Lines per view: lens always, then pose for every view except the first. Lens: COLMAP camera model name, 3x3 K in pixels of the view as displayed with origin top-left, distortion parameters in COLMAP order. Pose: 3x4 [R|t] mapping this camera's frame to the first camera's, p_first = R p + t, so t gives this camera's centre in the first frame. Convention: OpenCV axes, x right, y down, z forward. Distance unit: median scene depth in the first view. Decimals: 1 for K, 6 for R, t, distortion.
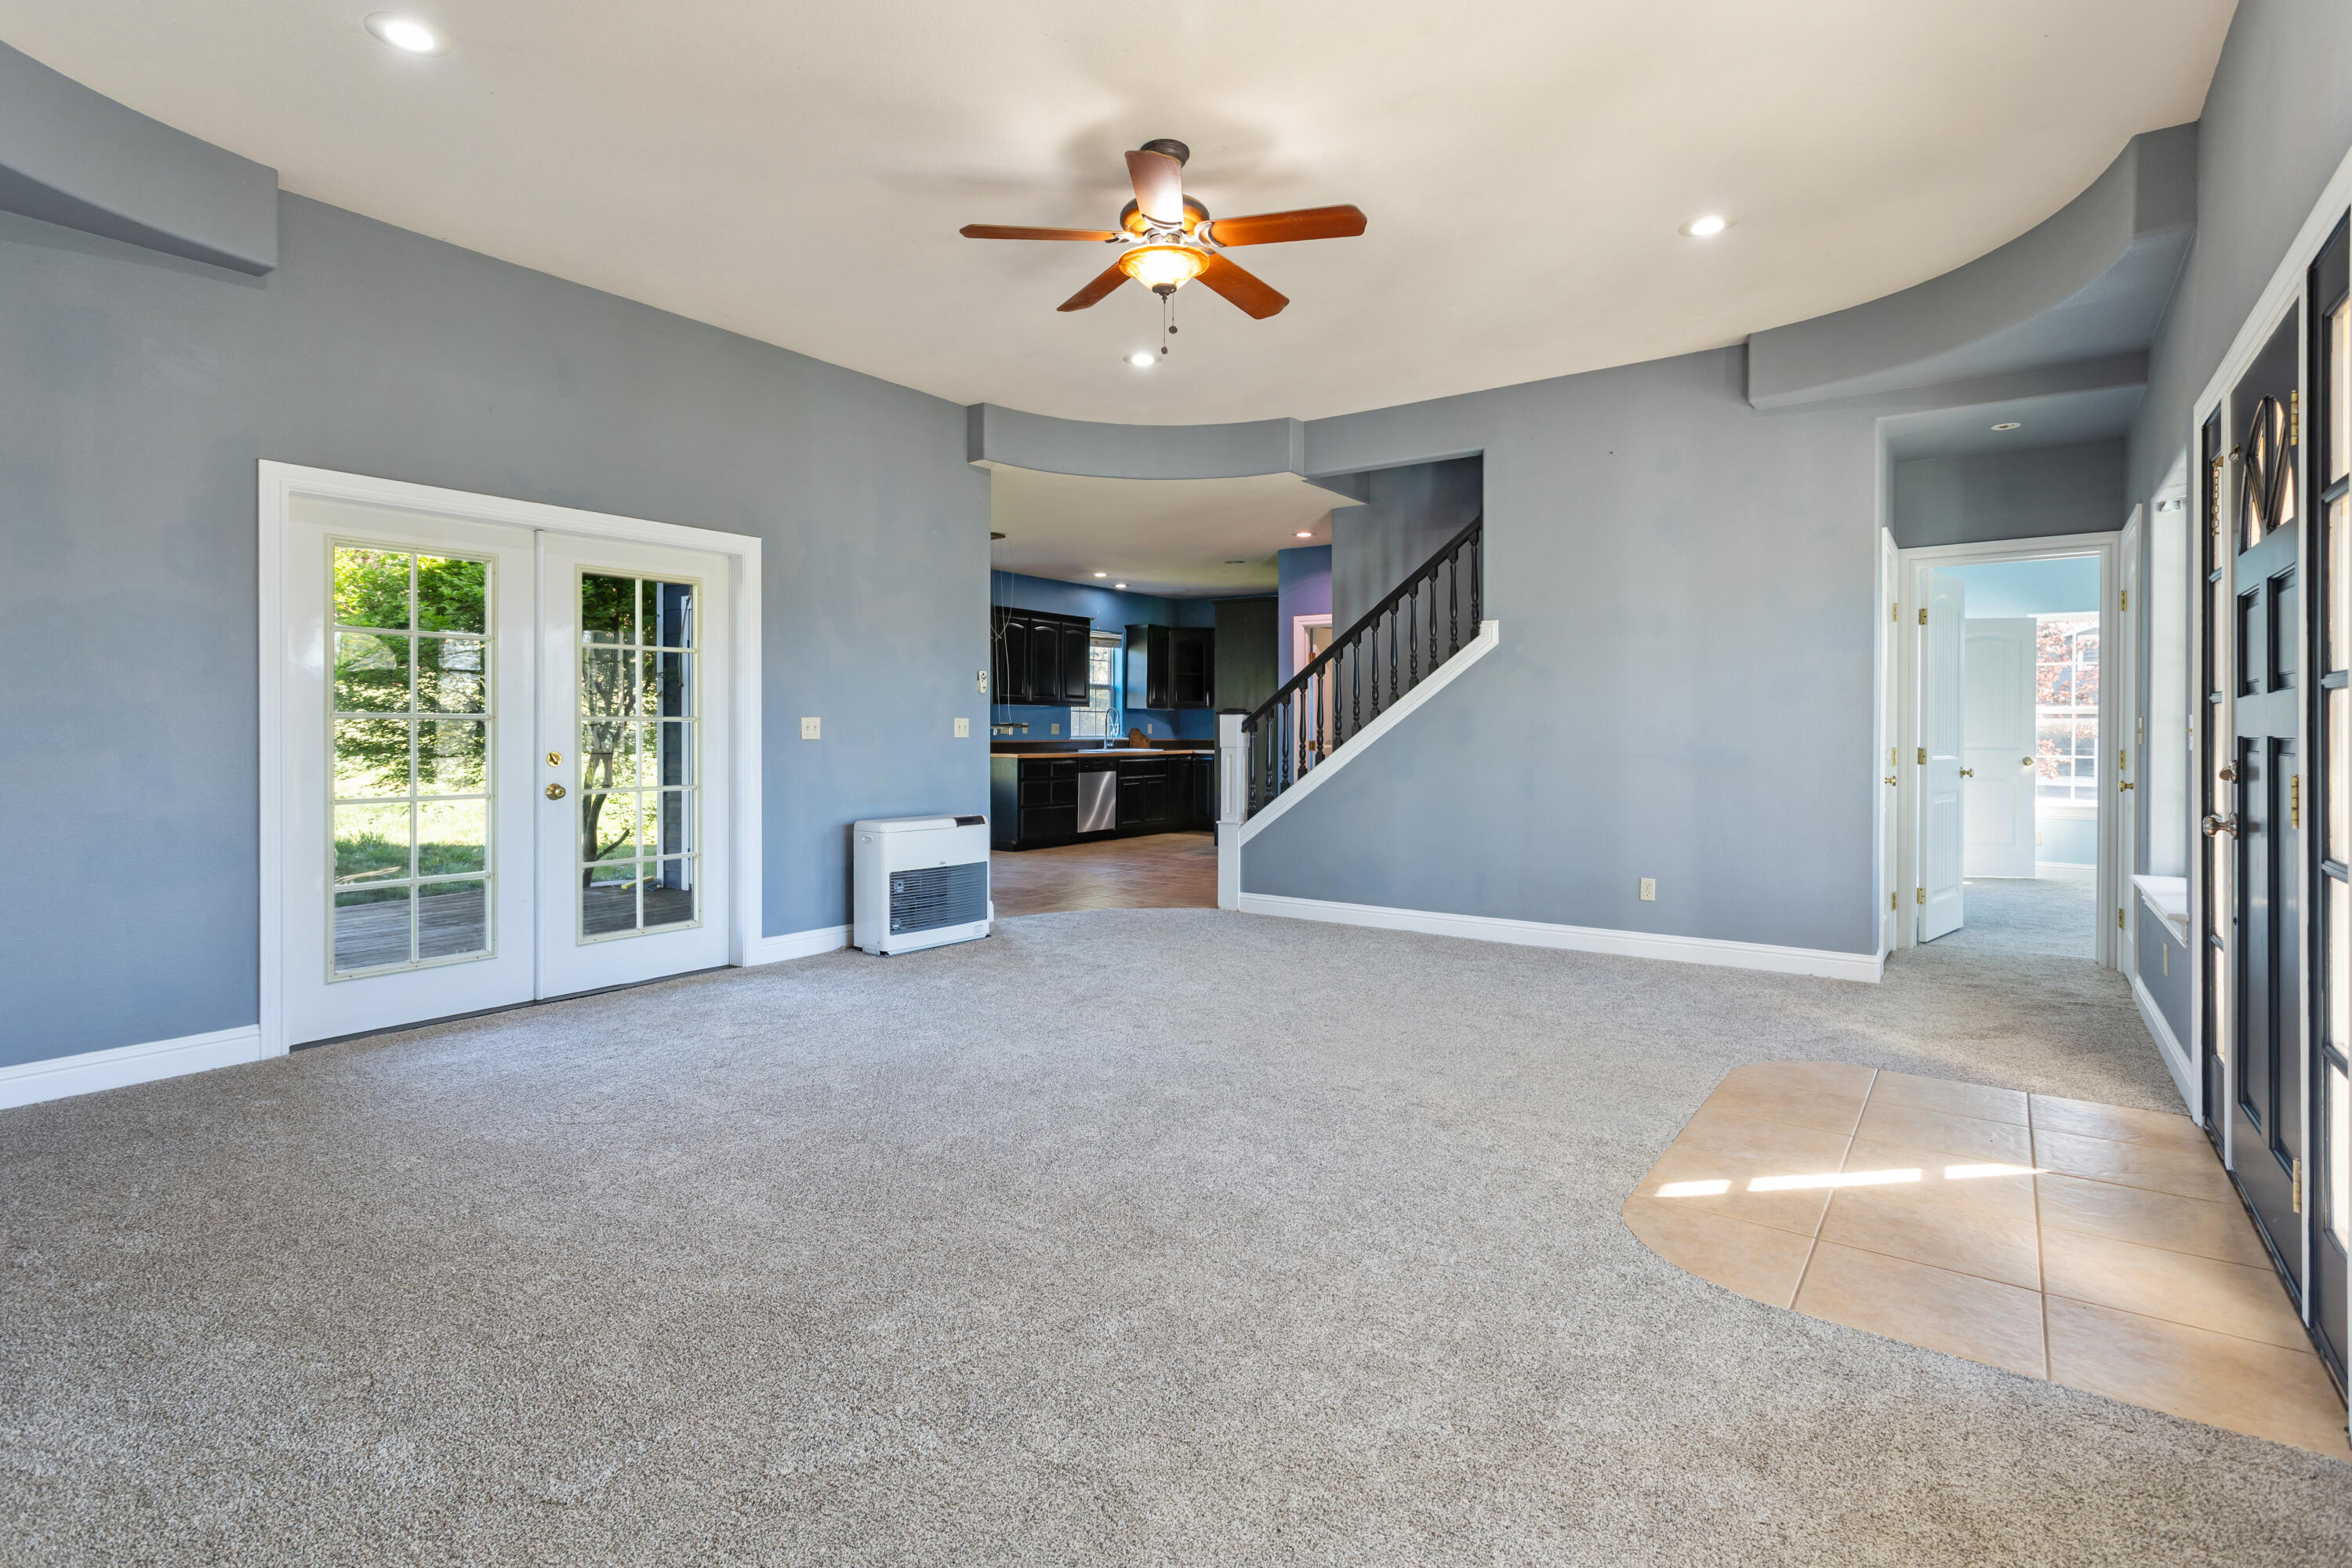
lens RADIAL K [[1139.3, 0, 1181.2], [0, 1139.3, 734.4], [0, 0, 1]] dist [0.005767, -0.001434]
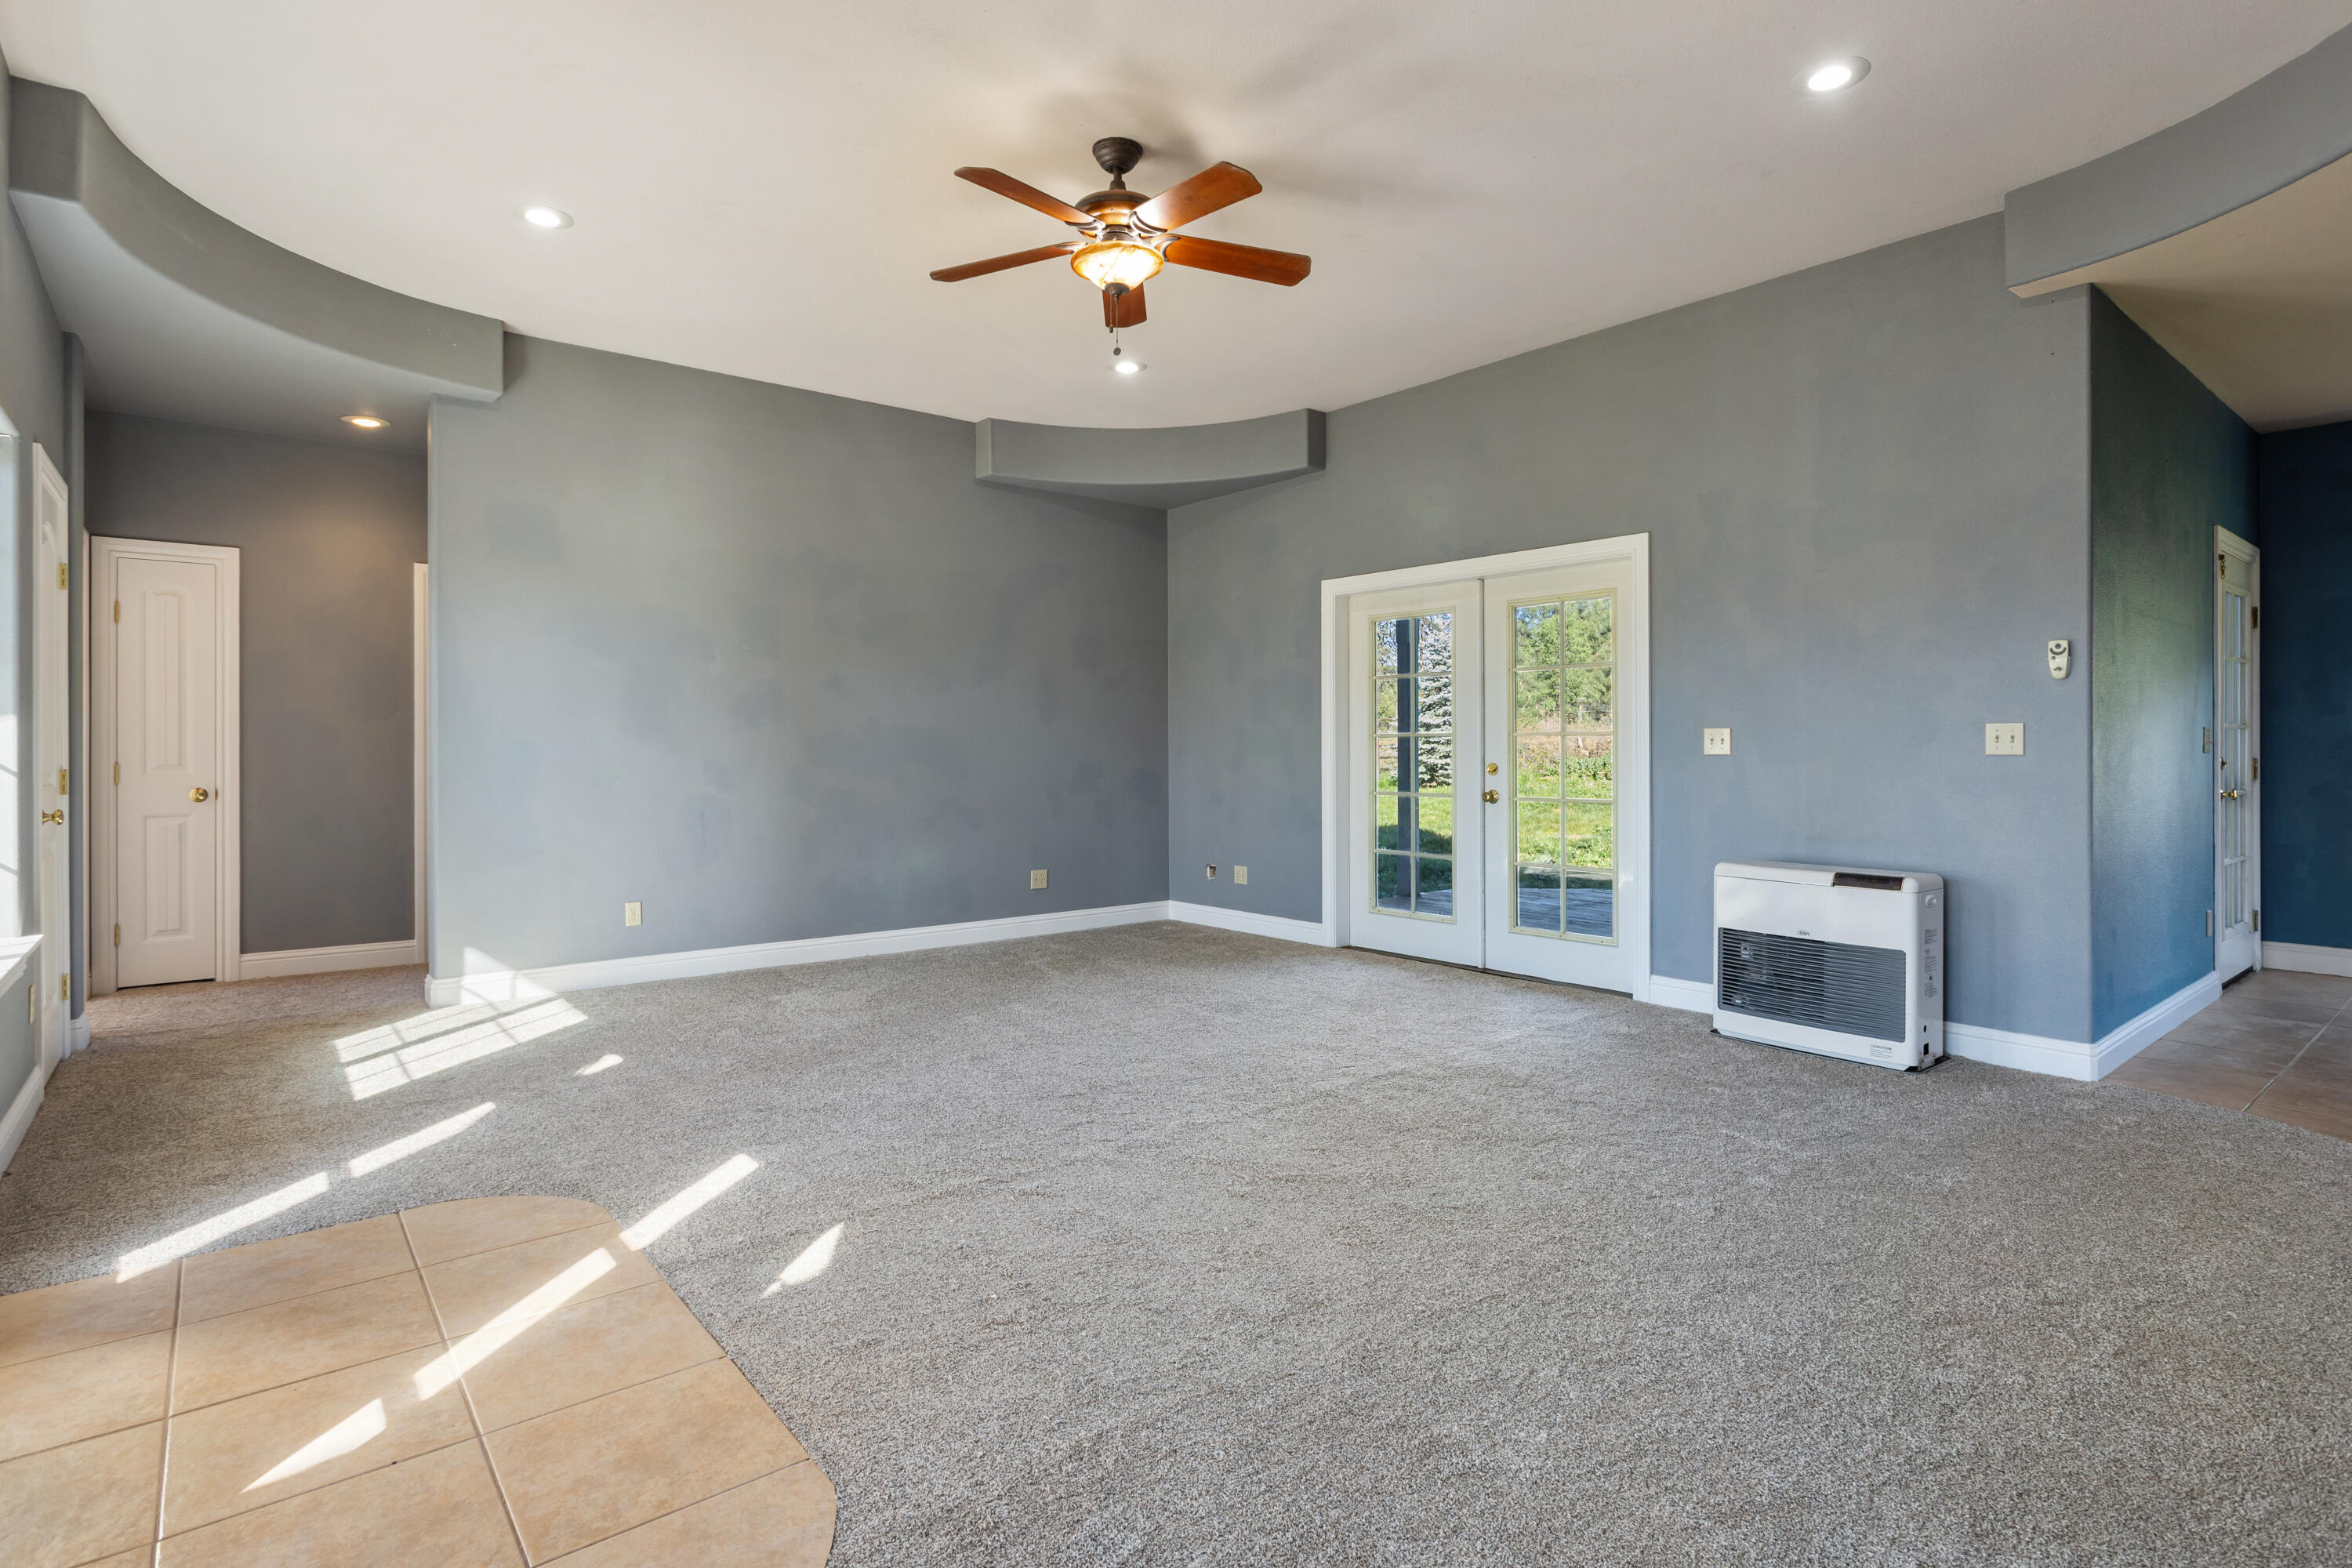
lens RADIAL K [[1181.8, 0, 1165.7], [0, 1181.8, 744.5], [0, 0, 1]] dist [-0.003023, 0.002632]
pose [[-0.270062, -0.001287, -0.962842, 0.296224], [-0.000053, 0.999999, -0.001321, -0.000818], [0.962843, -0.000306, -0.270062, 0.412633]]
